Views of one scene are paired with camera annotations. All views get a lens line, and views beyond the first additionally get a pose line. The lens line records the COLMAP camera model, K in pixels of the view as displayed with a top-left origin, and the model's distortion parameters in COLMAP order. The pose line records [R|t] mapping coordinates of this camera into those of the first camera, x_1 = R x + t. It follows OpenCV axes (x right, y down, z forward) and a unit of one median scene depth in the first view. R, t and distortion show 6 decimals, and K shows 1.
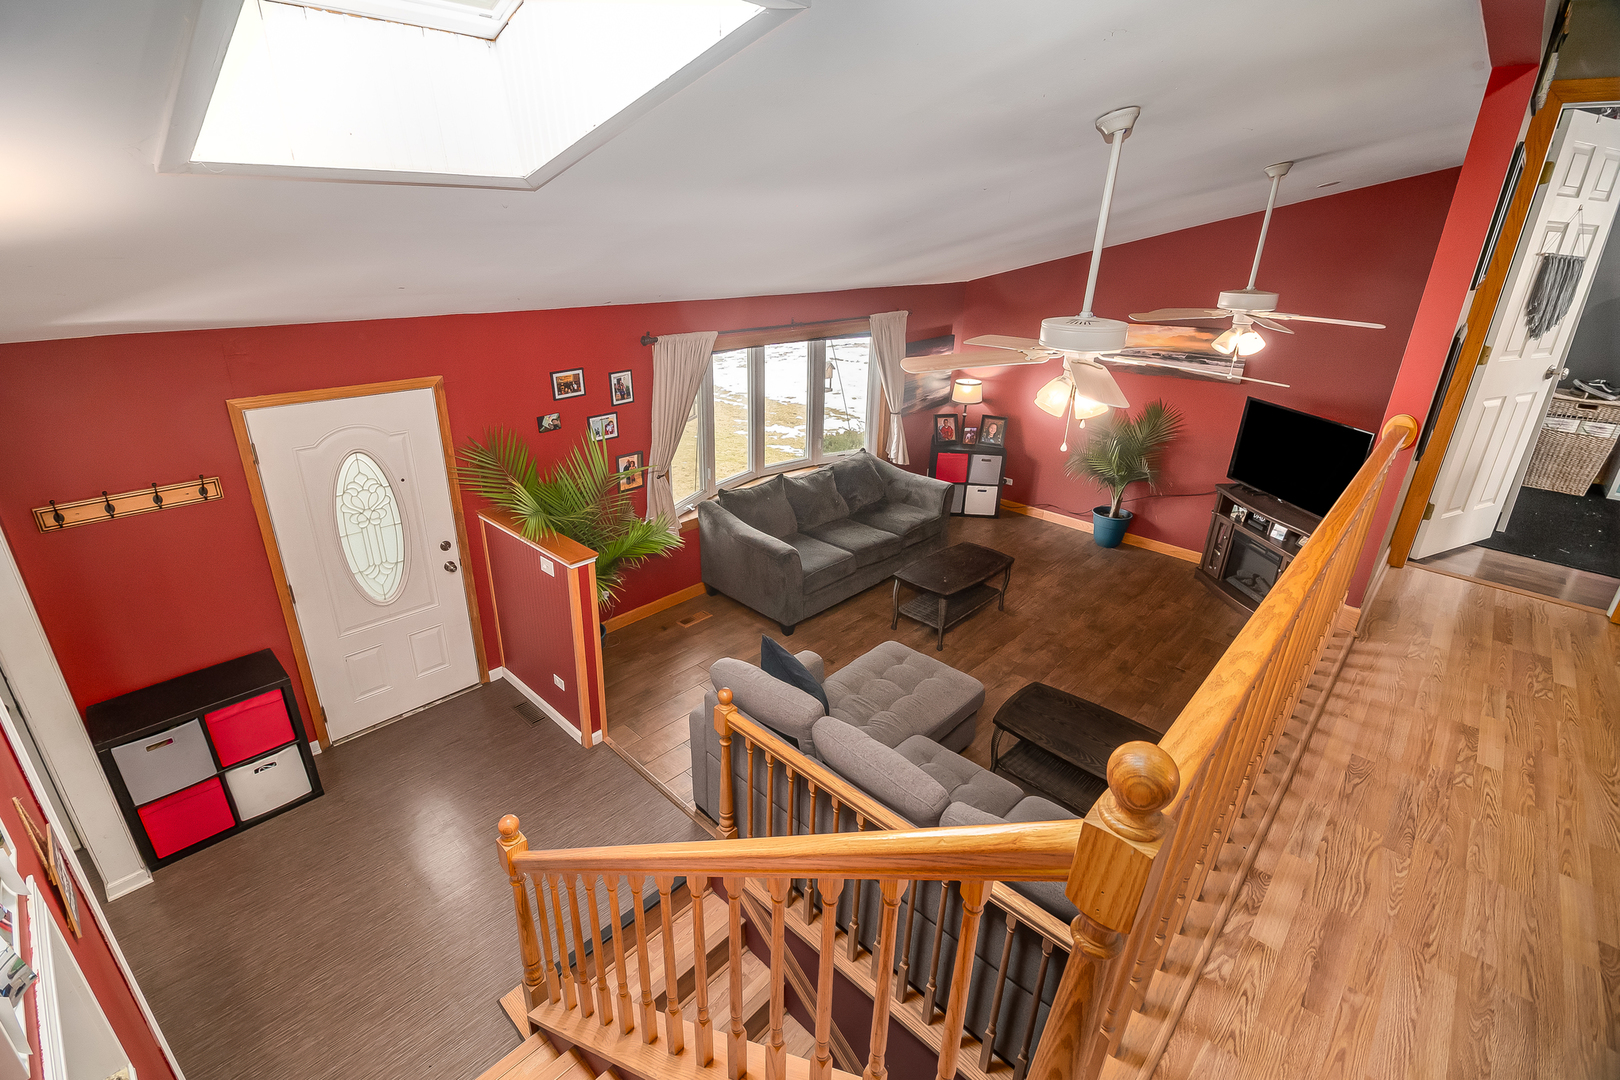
lens RADIAL K [[711.8, 0, 766.6], [0, 711.8, 520.5], [0, 0, 1]] dist [-0.009845, -0.001125]
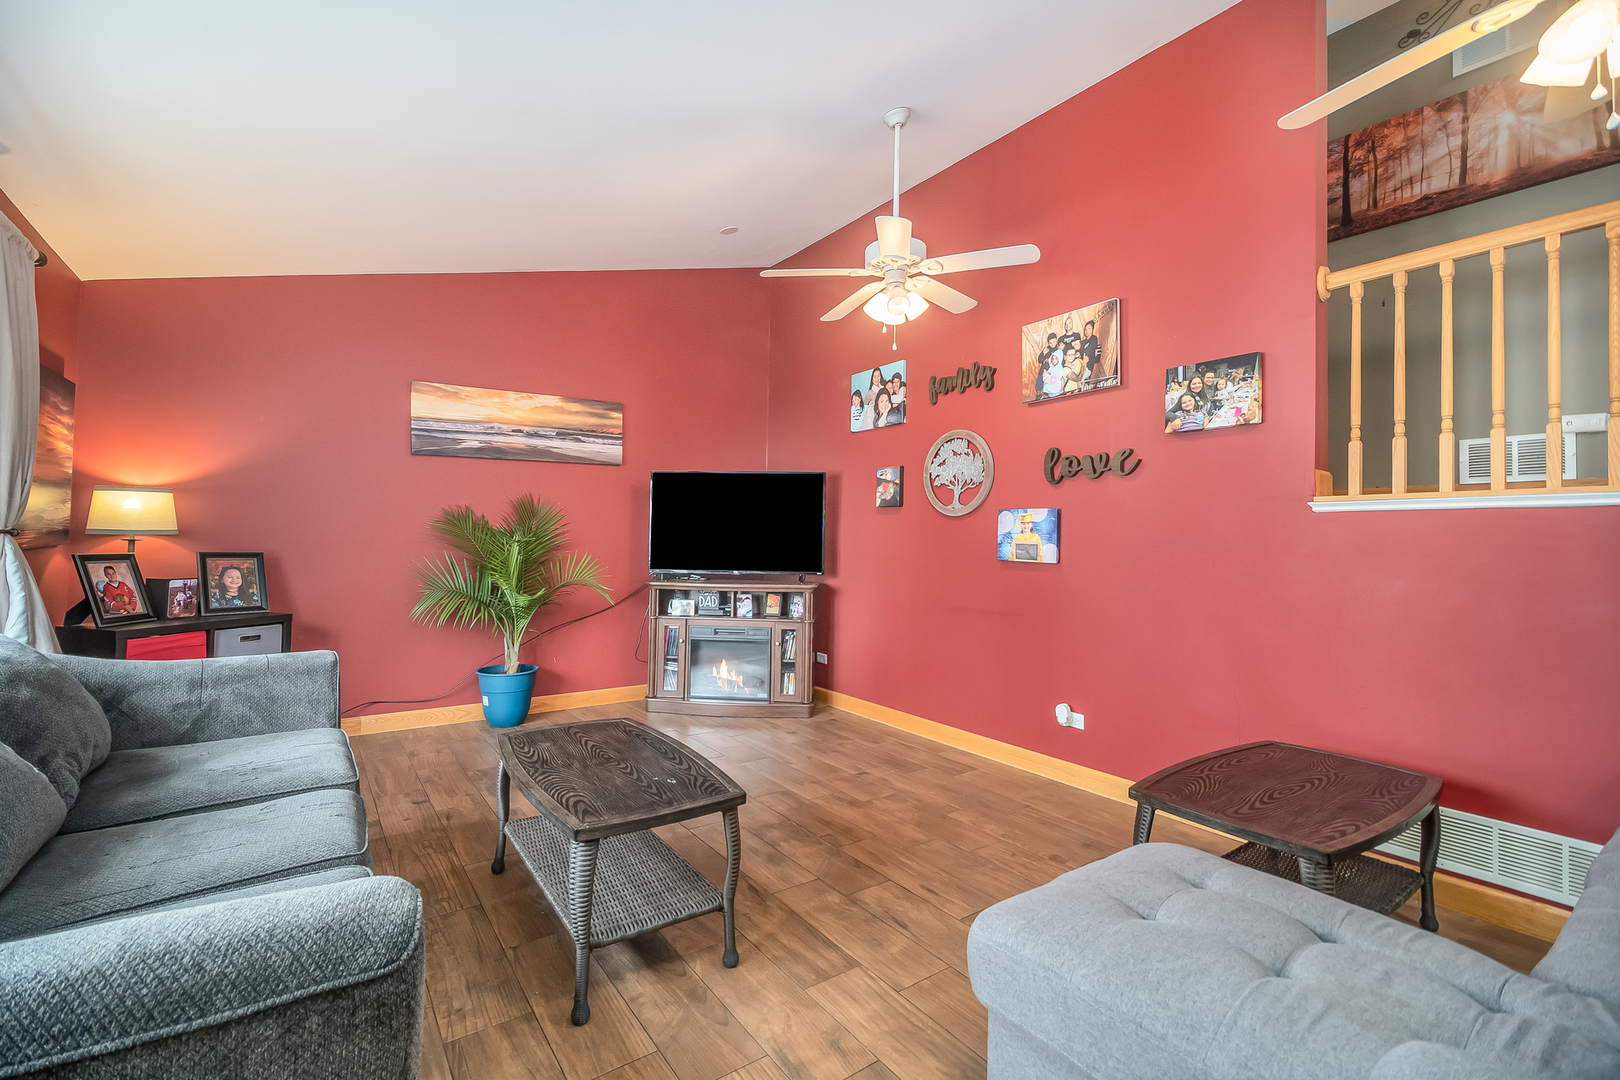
lens RADIAL K [[702.2, 0, 789.0], [0, 702.2, 520.3], [0, 0, 1]] dist [0.020509, 0.000022]
pose [[0.176709, 0.020997, 0.984039, -0.100104], [0.349542, 0.933265, -0.082683, 0.004655], [-0.920106, 0.358574, 0.157577, 0.674086]]
